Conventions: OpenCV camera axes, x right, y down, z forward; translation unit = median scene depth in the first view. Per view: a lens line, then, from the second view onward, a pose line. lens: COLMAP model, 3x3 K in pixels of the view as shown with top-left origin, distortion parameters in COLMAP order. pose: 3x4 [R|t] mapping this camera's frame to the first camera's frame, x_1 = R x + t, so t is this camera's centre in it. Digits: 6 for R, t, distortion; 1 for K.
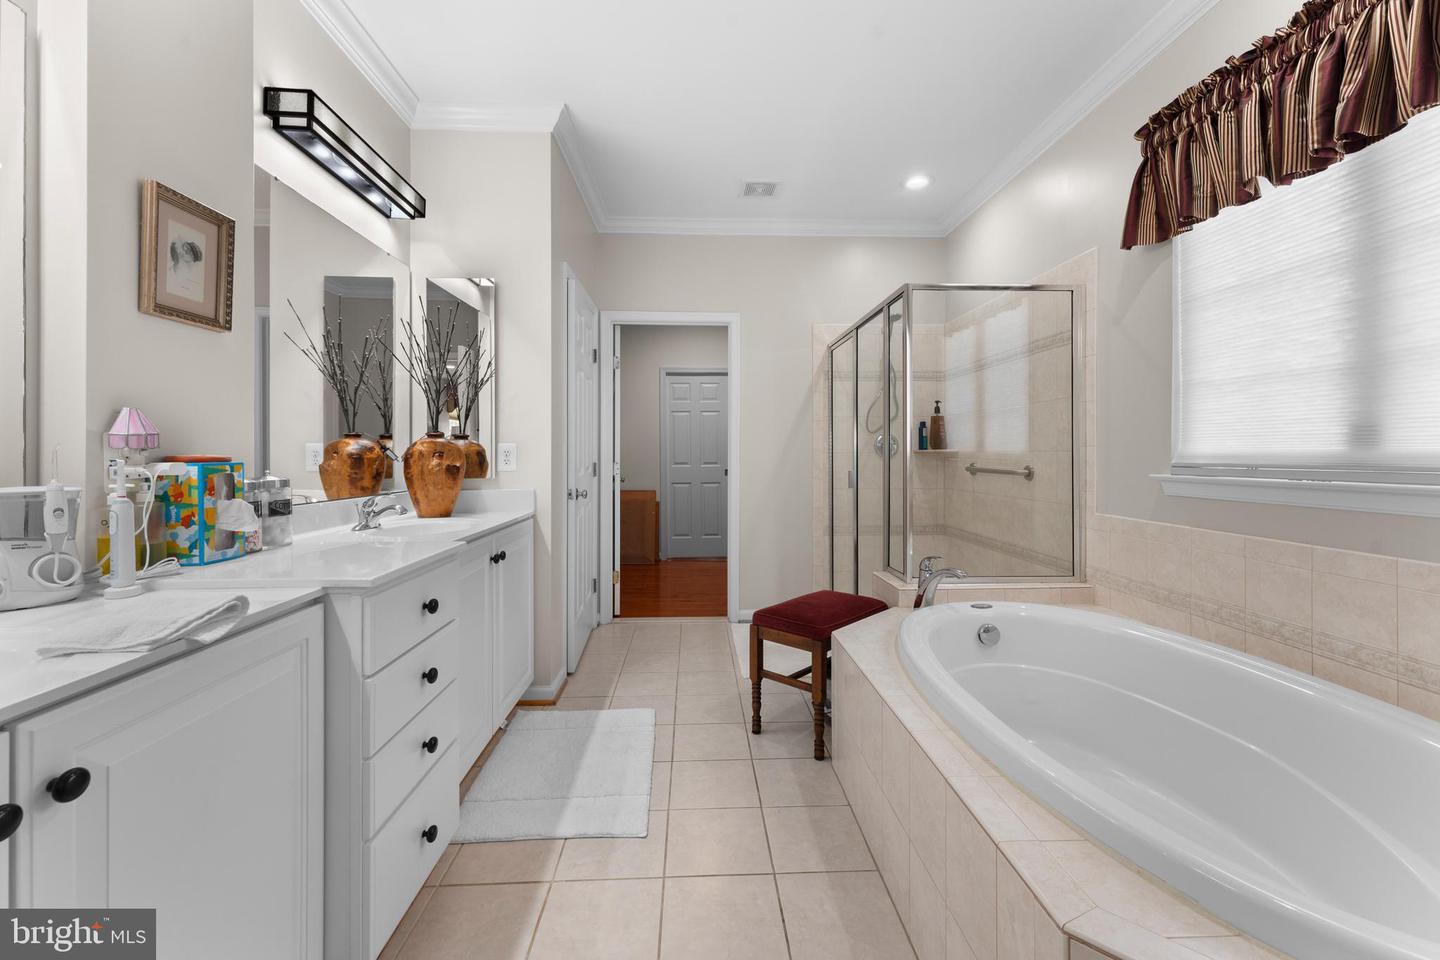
lens RADIAL K [[581.3, 0, 719.0], [0, 581.3, 460.0], [0, 0, 1]] dist [0.000932, 0.000339]
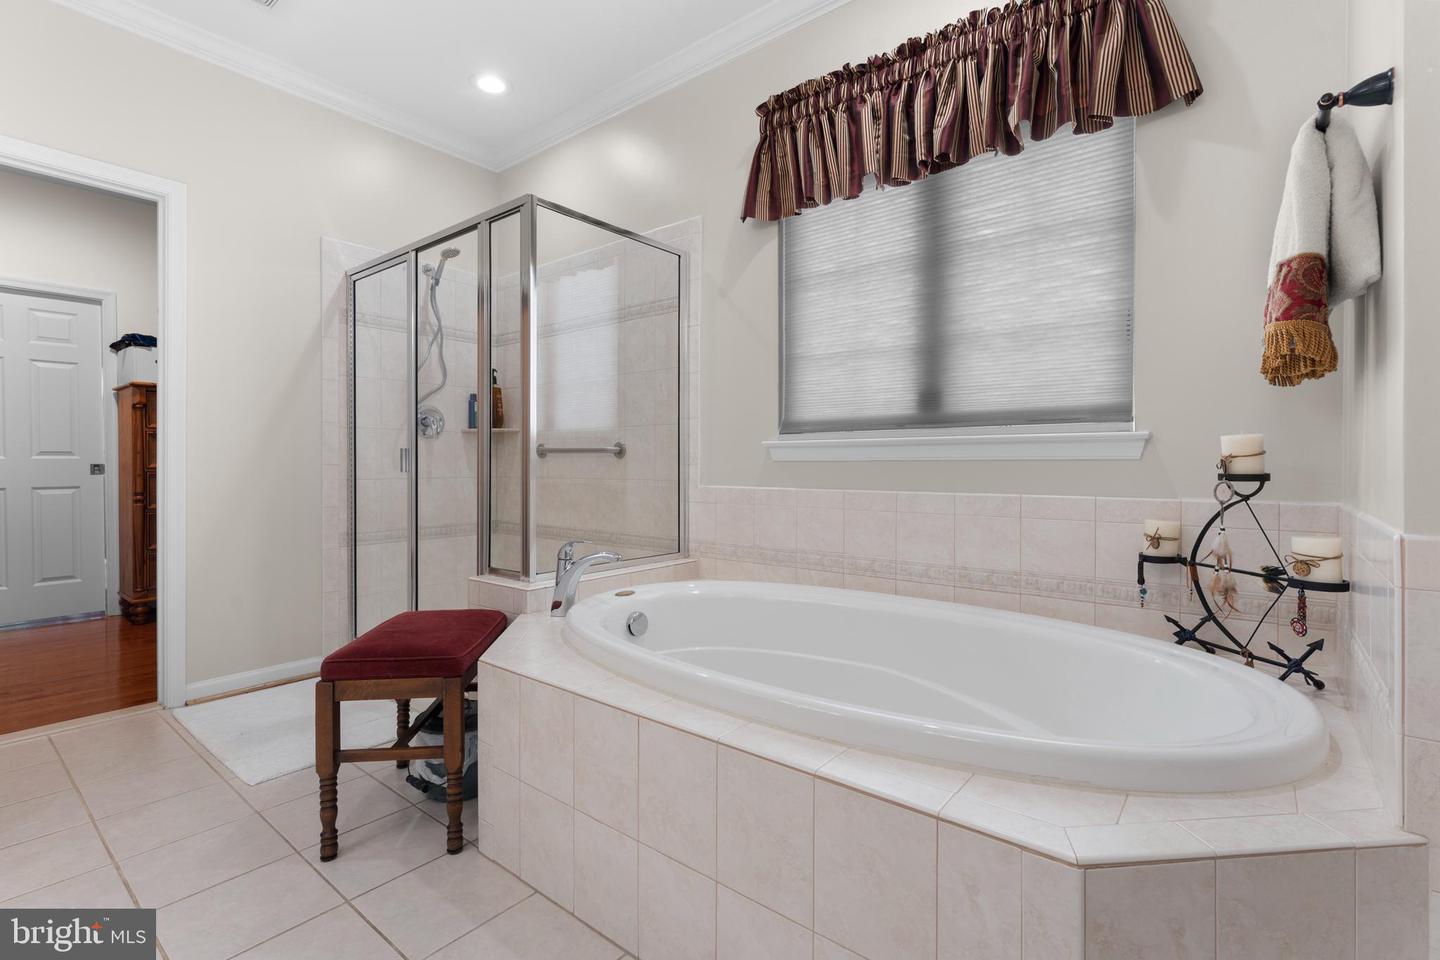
lens RADIAL K [[654.4, 0, 714.6], [0, 654.4, 473.8], [0, 0, 1]] dist [-0.000278, 0.000046]
pose [[0.665296, -0.008160, 0.746535, -0.198669], [0.003929, 0.999965, 0.007428, 0.074553], [-0.746569, -0.002008, 0.665305, 0.283717]]
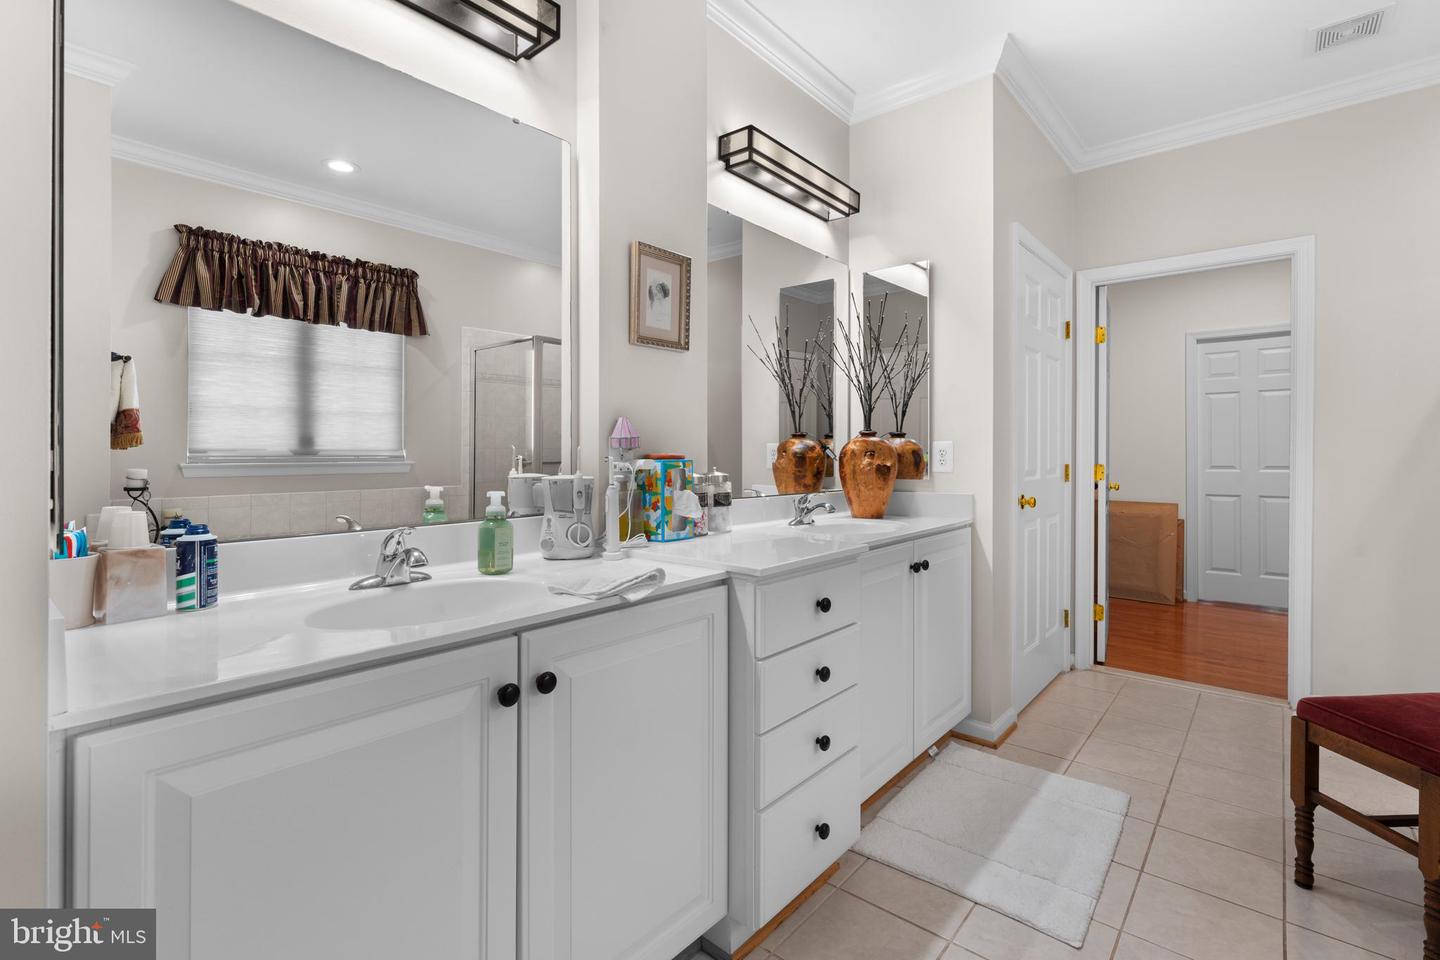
lens RADIAL K [[657.2, 0, 724.8], [0, 657.2, 464.8], [0, 0, 1]] dist [-0.000167, 0.000080]
pose [[0.734487, 0.012925, -0.678499, 0.093214], [-0.008431, 0.999915, 0.009922, 0.000288], [0.678570, -0.001567, 0.734534, 0.034086]]
